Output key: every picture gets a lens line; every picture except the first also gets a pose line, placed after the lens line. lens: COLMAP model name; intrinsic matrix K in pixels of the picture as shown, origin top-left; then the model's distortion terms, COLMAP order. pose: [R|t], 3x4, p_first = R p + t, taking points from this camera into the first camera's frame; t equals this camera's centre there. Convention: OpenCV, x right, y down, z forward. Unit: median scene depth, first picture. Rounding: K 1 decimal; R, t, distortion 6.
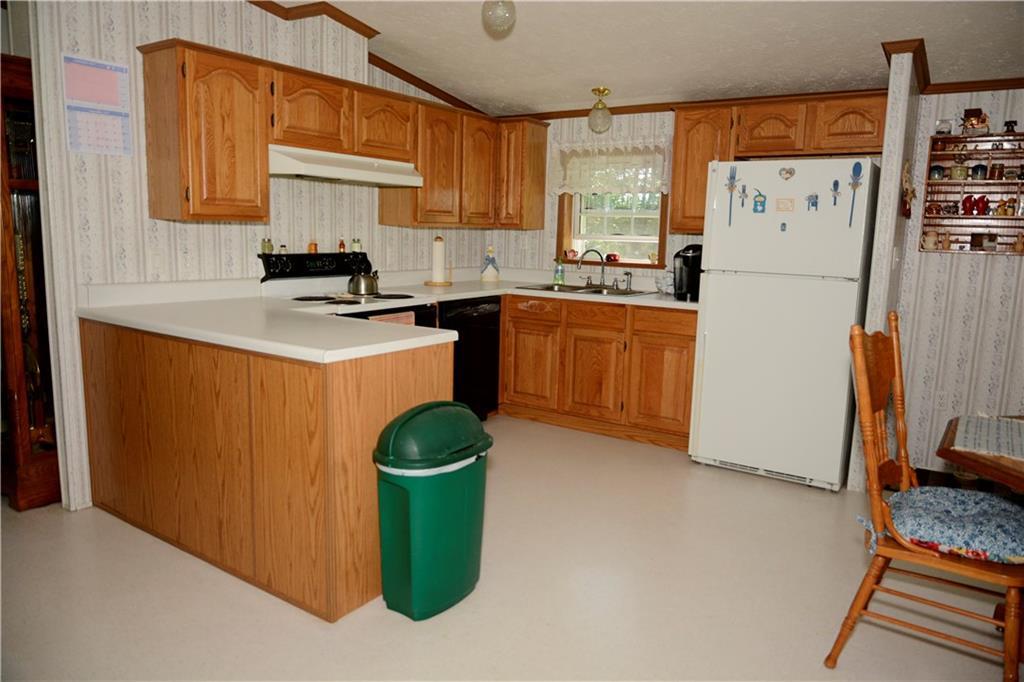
lens RADIAL K [[699.5, 0, 512.0], [0, 699.5, 341.0], [0, 0, 1]] dist [-0.008252, -0.003125]
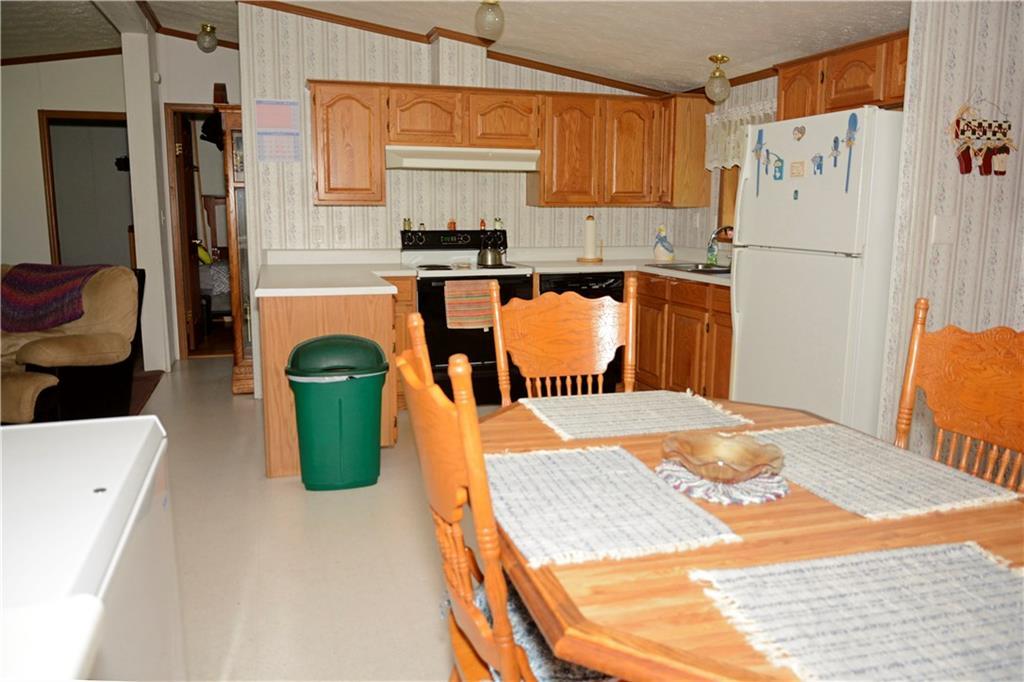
lens RADIAL K [[765.1, 0, 509.8], [0, 765.1, 321.6], [0, 0, 1]] dist [-0.001002, 0.001763]
pose [[0.776918, 0.068194, -0.625898, 0.679256], [-0.083117, 0.996525, 0.005404, 0.017787], [0.624092, 0.047824, 0.779886, 0.039324]]
